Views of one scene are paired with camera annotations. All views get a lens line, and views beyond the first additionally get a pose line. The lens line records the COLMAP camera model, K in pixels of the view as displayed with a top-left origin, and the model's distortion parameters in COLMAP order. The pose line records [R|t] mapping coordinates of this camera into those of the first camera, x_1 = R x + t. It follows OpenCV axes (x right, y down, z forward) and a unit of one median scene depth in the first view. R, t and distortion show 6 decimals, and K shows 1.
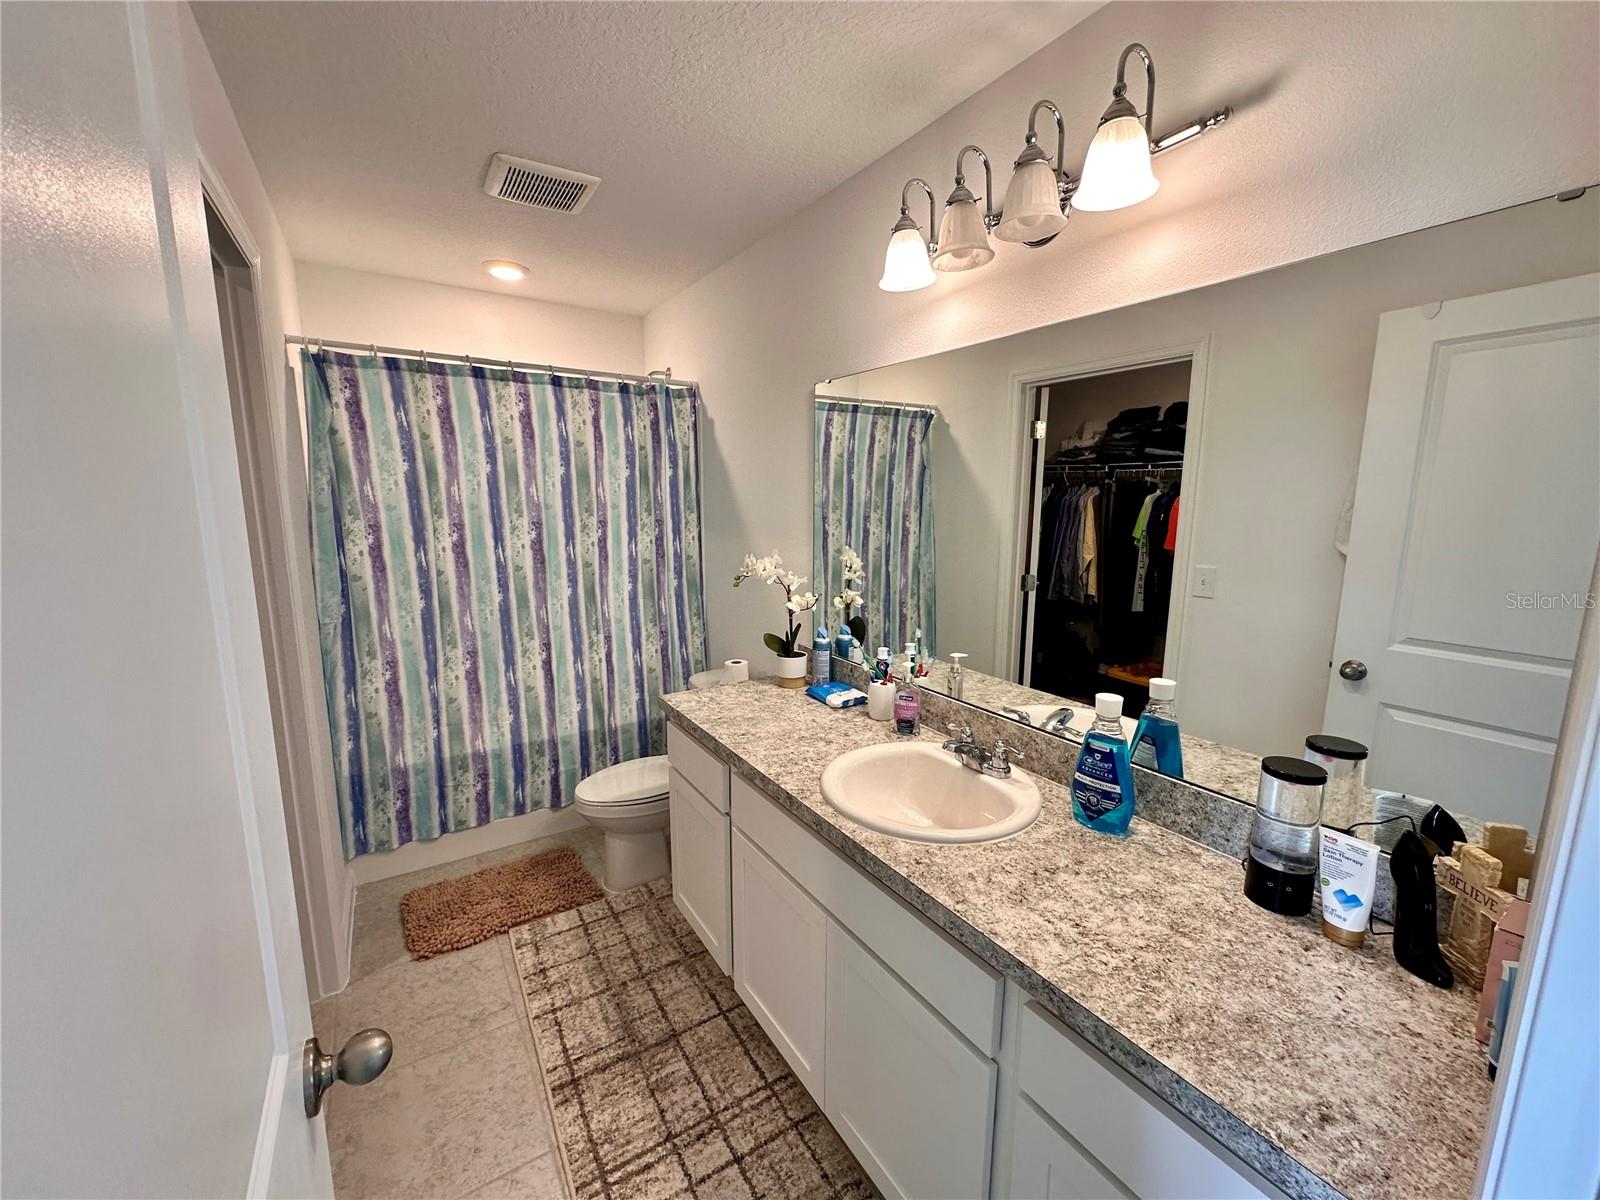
lens RADIAL K [[637.7, 0, 802.2], [0, 637.7, 601.5], [0, 0, 1]] dist [-0.000963, 0.000496]
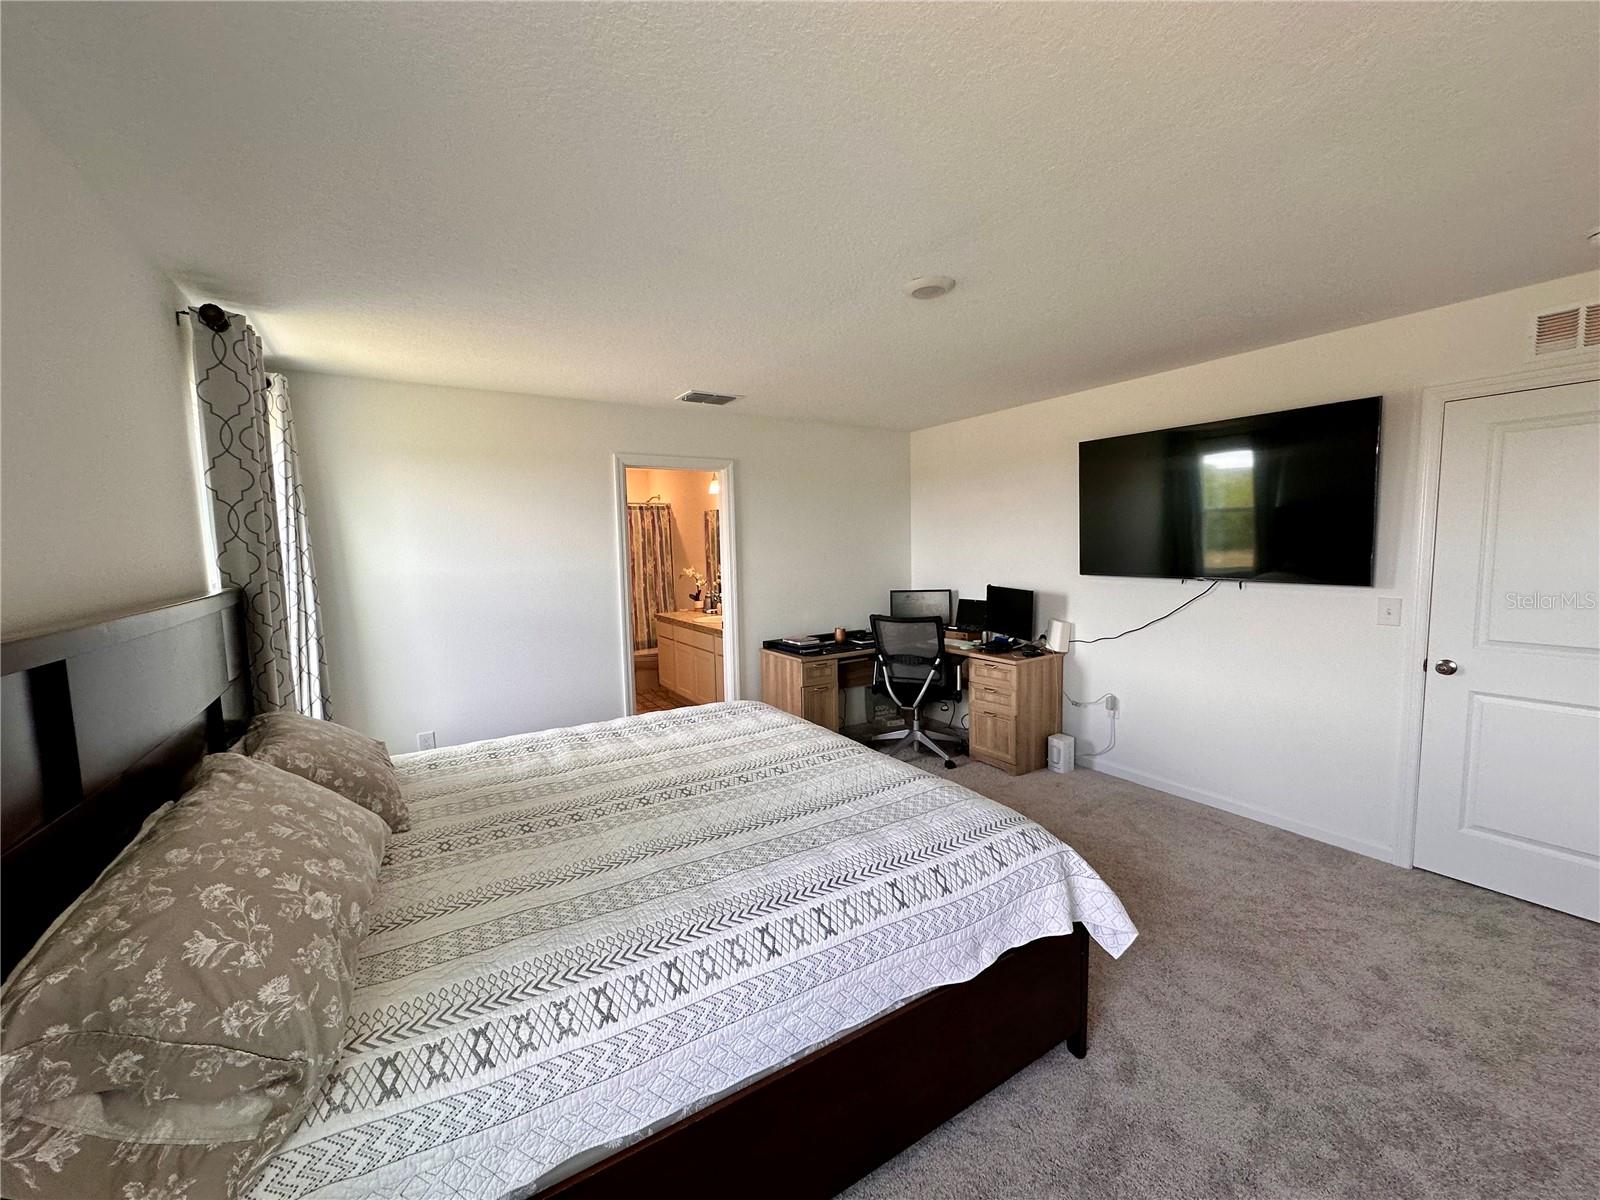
lens RADIAL K [[637.7, 0, 802.6], [0, 637.7, 597.0], [0, 0, 1]] dist [-0.000963, 0.000496]
pose [[0.999597, -0.026959, -0.008871, 0.374752], [0.026175, 0.996532, -0.078988, 0.238351], [0.010970, 0.078724, 0.996836, -1.484793]]
